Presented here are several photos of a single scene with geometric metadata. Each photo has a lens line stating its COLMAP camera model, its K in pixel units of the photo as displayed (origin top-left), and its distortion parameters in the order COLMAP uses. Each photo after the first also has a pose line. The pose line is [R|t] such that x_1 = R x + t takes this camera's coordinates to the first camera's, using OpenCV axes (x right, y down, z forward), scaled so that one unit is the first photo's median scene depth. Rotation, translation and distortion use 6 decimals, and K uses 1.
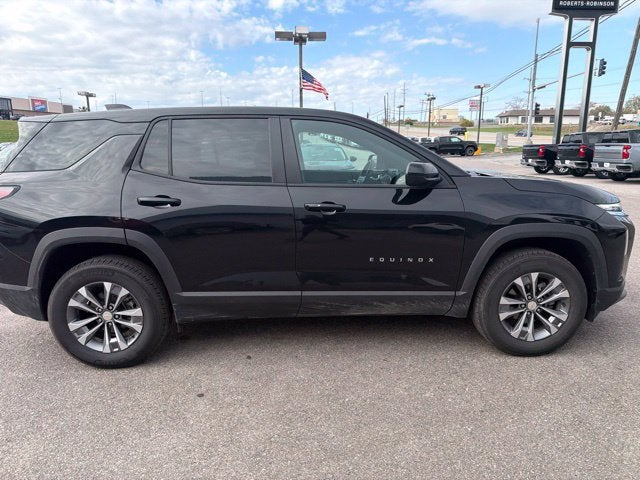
lens RADIAL K [[456.6, 0, 321.7], [0, 456.6, 241.7], [0, 0, 1]] dist [0.014968, -0.020269]
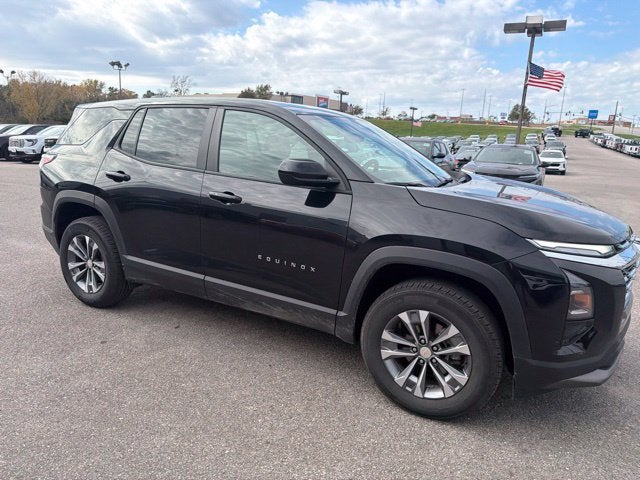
lens RADIAL K [[456.6, 0, 320.3], [0, 456.6, 234.7], [0, 0, 1]] dist [0.014968, -0.020269]
pose [[0.853125, 0.156776, -0.497594, 0.661660], [-0.161931, 0.986247, 0.033105, -0.057355], [0.495940, 0.052333, 0.866778, 0.215000]]
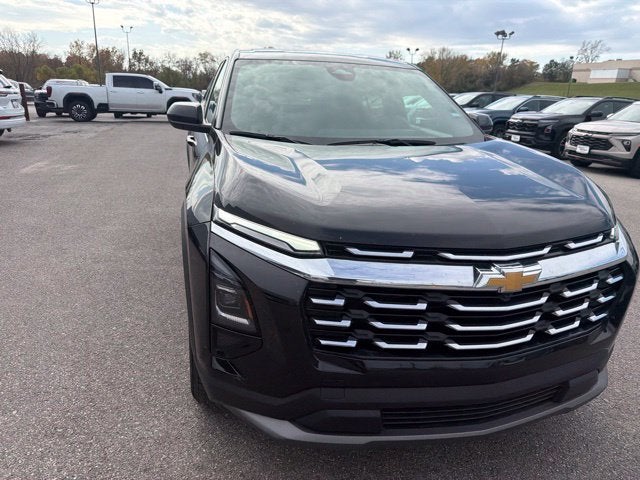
lens RADIAL K [[456.6, 0, 320.0], [0, 456.6, 236.2], [0, 0, 1]] dist [0.014968, -0.020269]
pose [[0.227037, 0.316642, -0.920973, 1.106504], [-0.253512, 0.932282, 0.258035, -0.211021], [0.940312, 0.174894, 0.291935, 0.939184]]
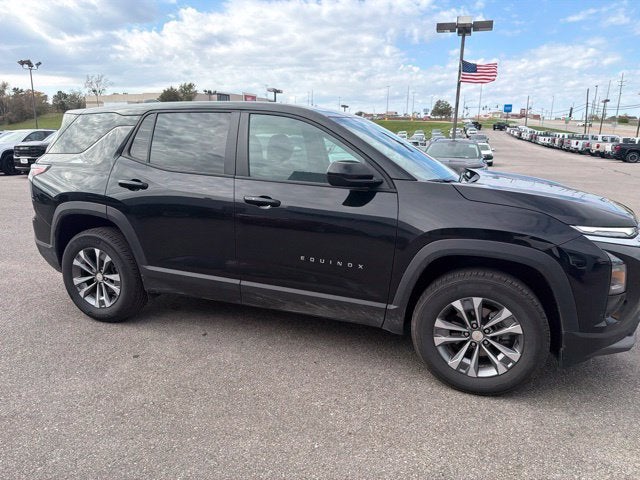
lens RADIAL K [[456.6, 0, 320.1], [0, 456.6, 242.5], [0, 0, 1]] dist [0.014968, -0.020269]
pose [[0.922899, 0.113699, -0.367873, 0.480578], [-0.109271, 0.993467, 0.032919, -0.029306], [0.369213, 0.009817, 0.929293, 0.095045]]
